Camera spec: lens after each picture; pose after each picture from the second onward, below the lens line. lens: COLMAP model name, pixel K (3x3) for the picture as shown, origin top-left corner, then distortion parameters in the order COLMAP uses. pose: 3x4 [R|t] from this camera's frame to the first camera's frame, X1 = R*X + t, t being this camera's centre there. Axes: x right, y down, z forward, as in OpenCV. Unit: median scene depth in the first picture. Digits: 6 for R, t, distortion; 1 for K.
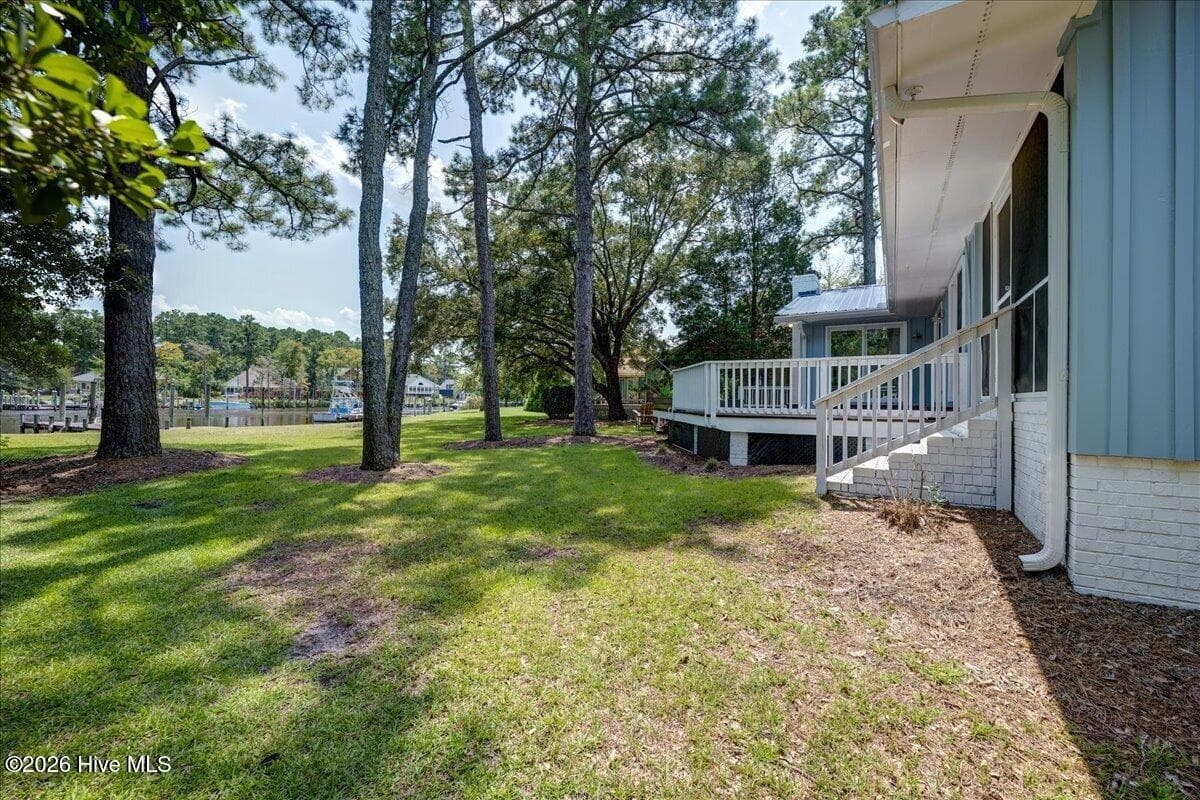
lens RADIAL K [[482.3, 0, 603.8], [0, 482.3, 396.2], [0, 0, 1]] dist [-0.001374, 0.001210]
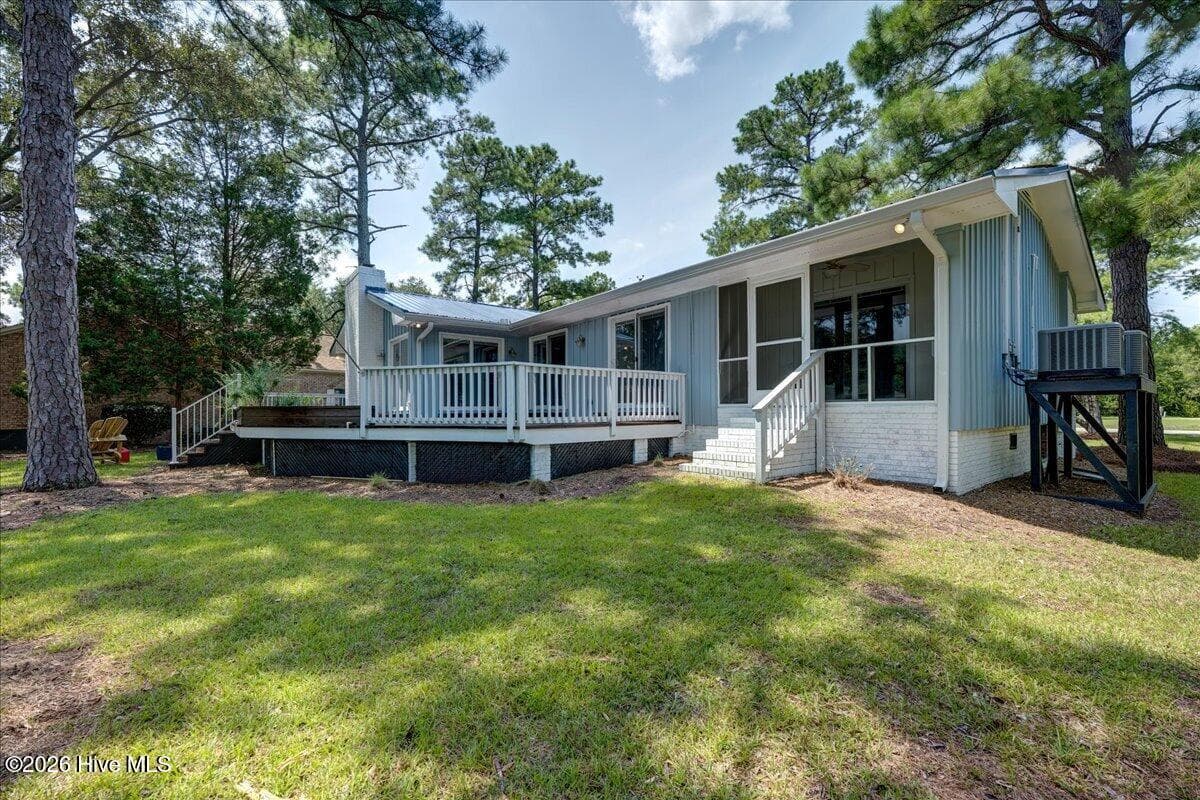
lens RADIAL K [[482.3, 0, 595.1], [0, 482.3, 401.1], [0, 0, 1]] dist [-0.001374, 0.001210]
pose [[0.325389, 0.005642, 0.945563, -0.531755], [0.001730, 0.999977, -0.006562, 0.000003], [-0.945579, 0.003771, 0.325372, 0.615975]]
